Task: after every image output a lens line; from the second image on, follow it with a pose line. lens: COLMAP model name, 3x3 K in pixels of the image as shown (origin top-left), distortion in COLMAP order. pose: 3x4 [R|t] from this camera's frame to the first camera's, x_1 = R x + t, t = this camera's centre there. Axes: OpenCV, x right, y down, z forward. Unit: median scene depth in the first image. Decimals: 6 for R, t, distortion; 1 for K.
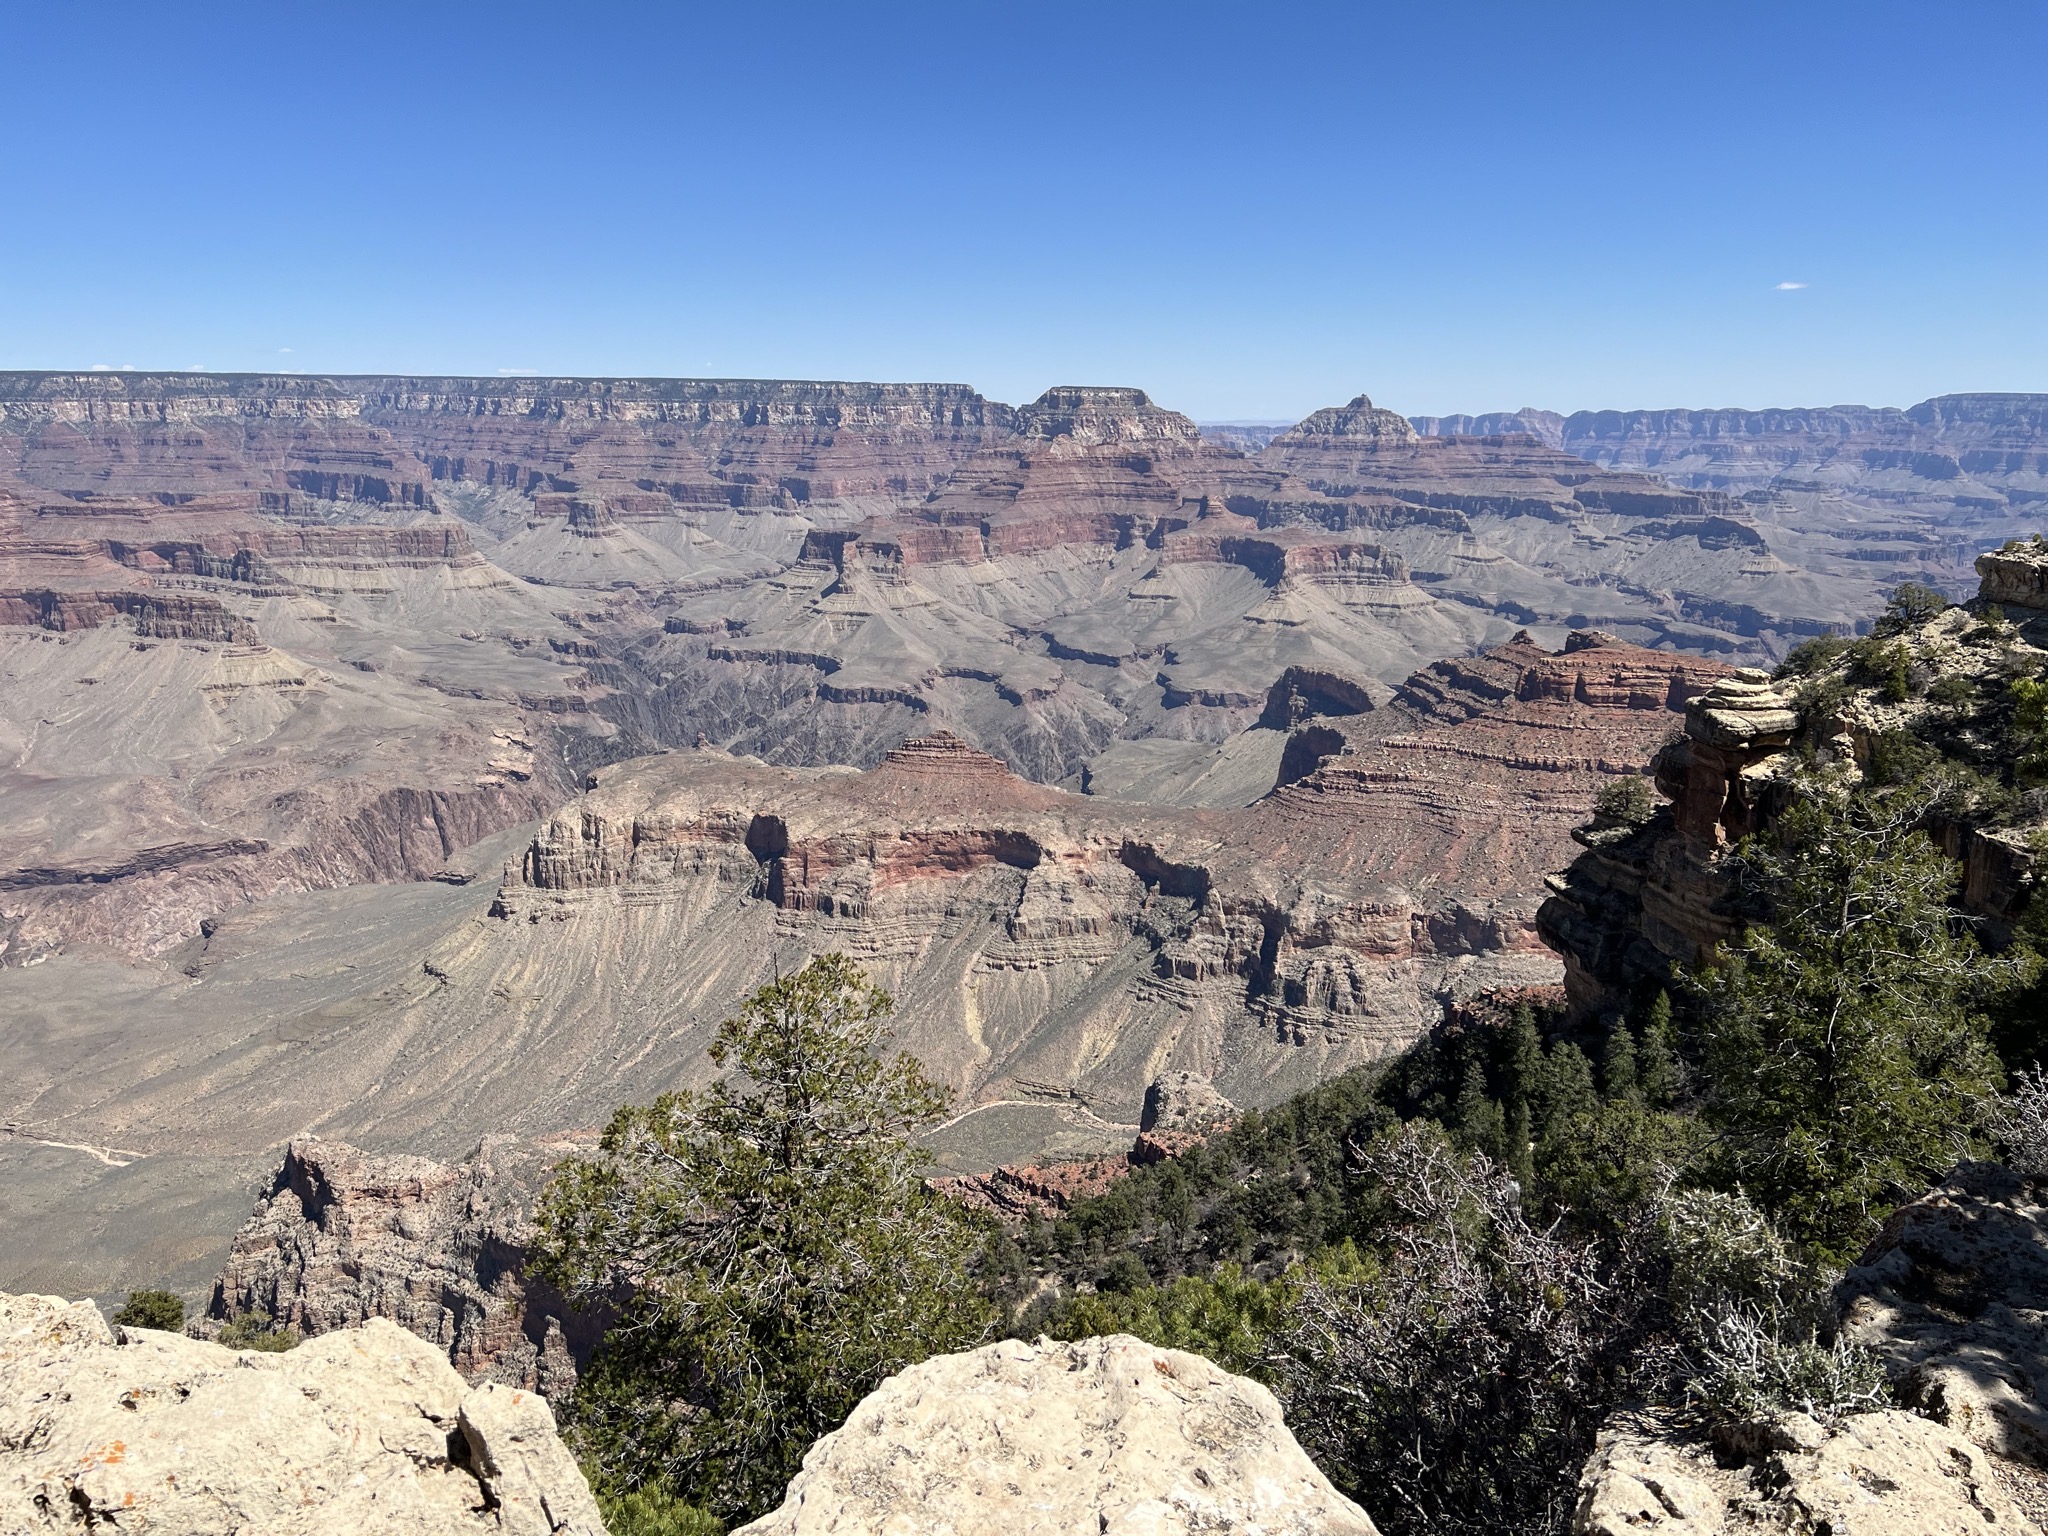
lens RADIAL K [[1523.5, 0, 1030.1], [0, 1523.5, 791.4], [0, 0, 1]] dist [0.147318, -0.287860]
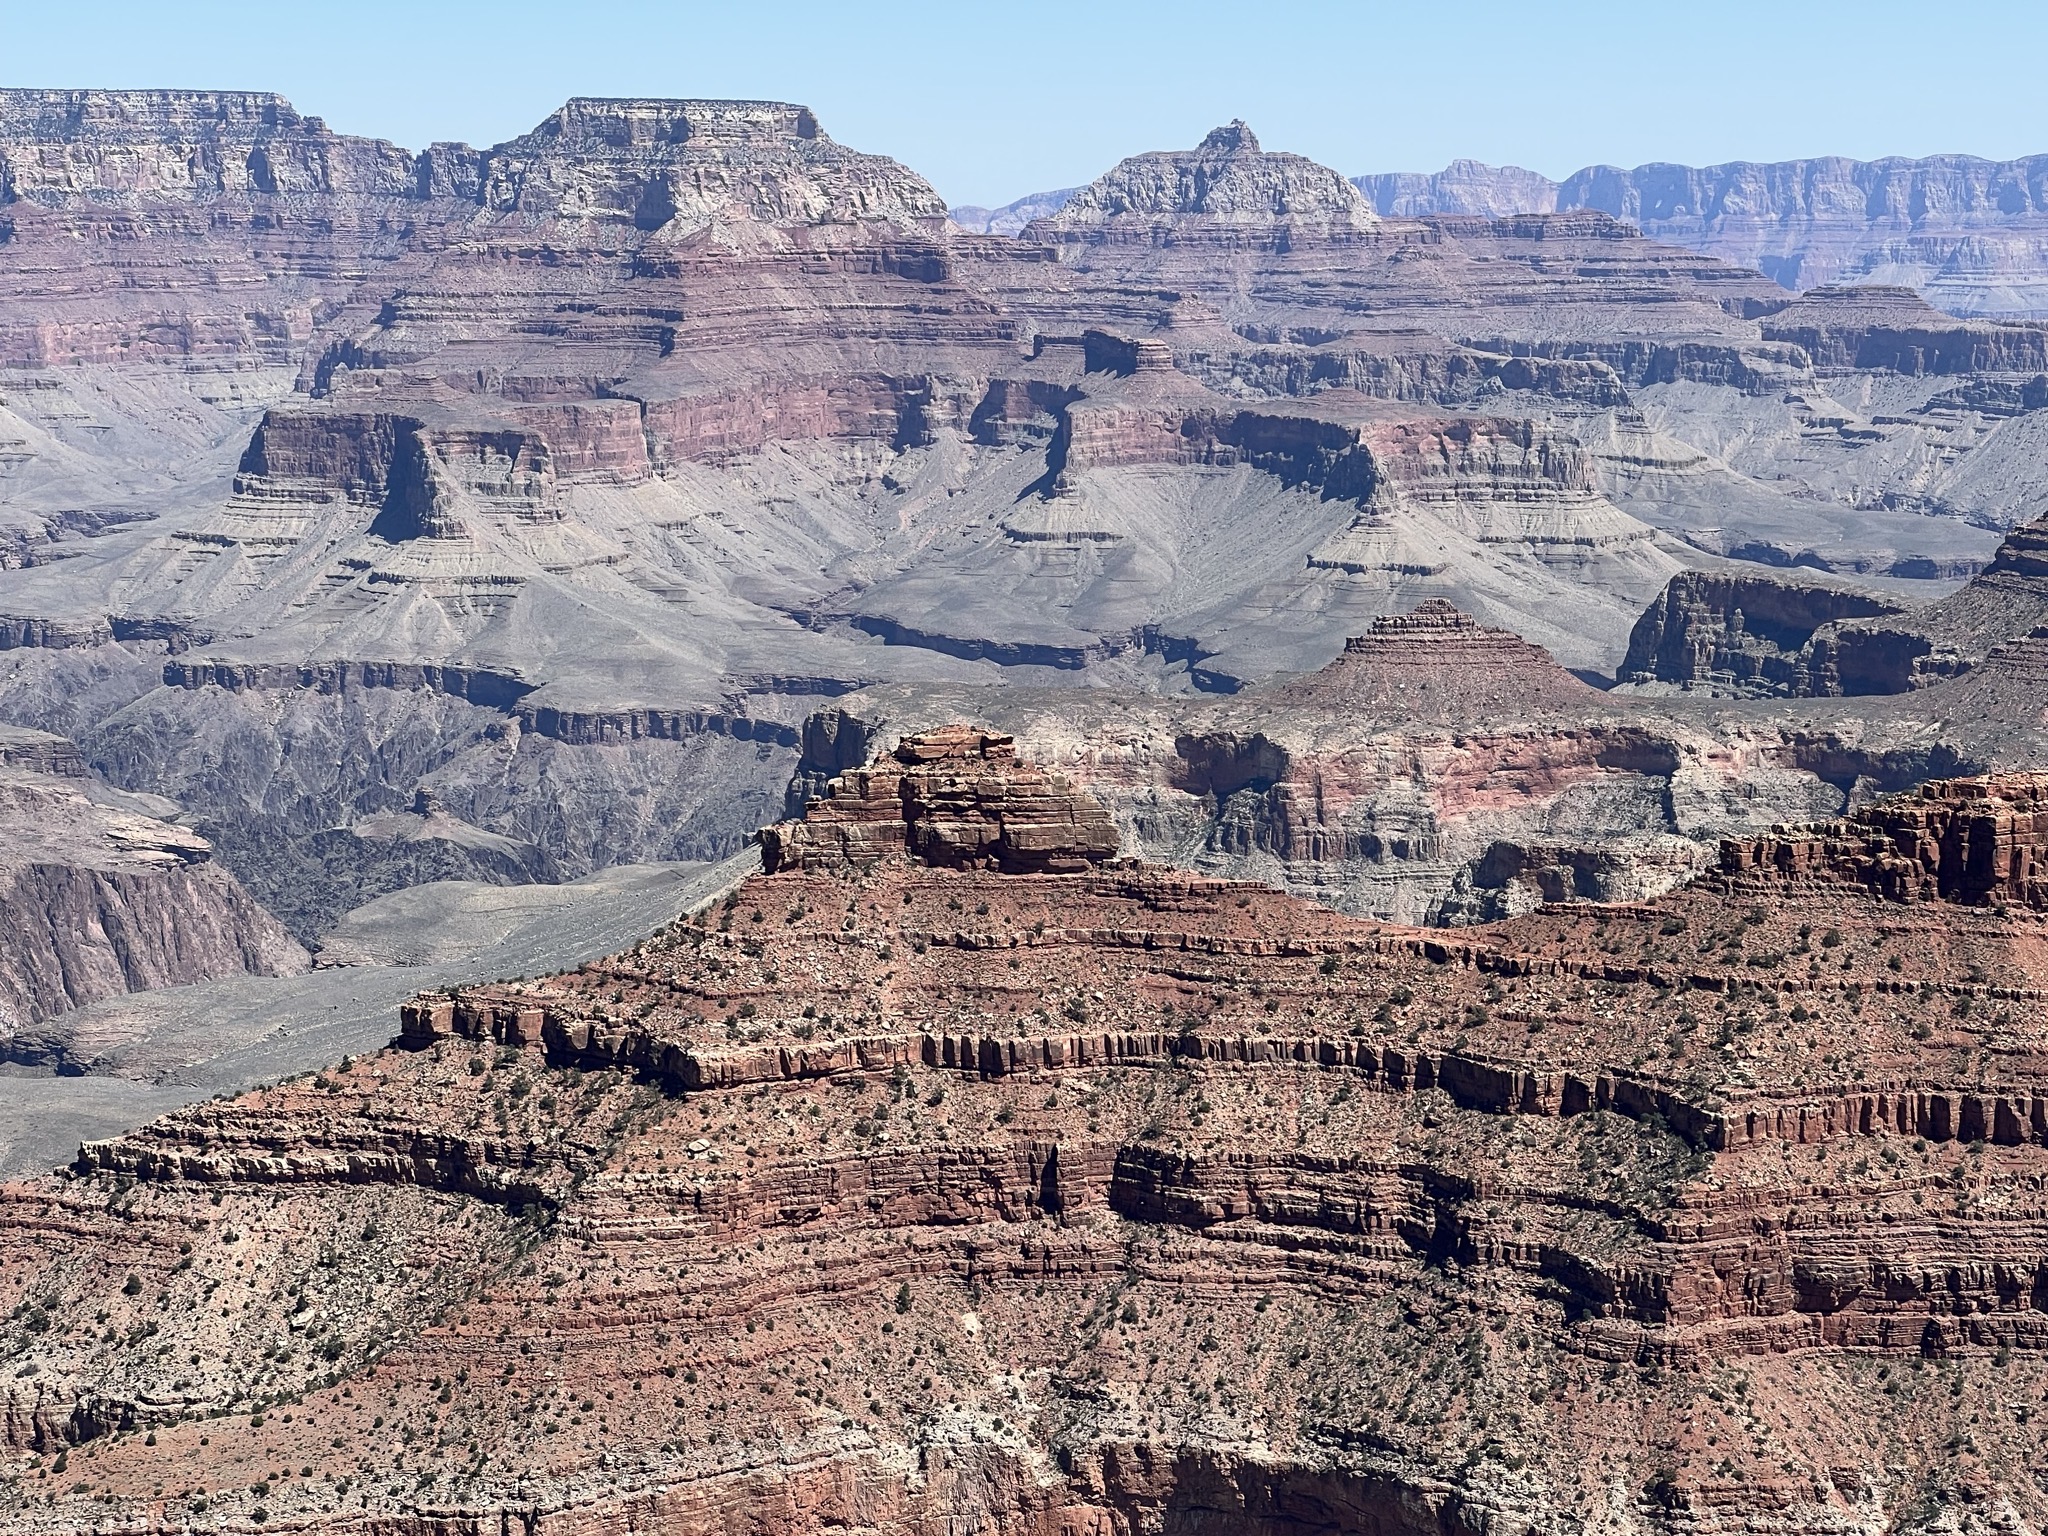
lens RADIAL K [[4586.5, 0, 988.6], [0, 4586.5, 794.1], [0, 0, 1]] dist [-0.202248, 6.419519]
pose [[0.970178, -0.038876, 0.239257, -0.262861], [0.065031, 0.992614, -0.102413, 0.084044], [-0.233508, 0.114918, 0.965540, -0.294231]]
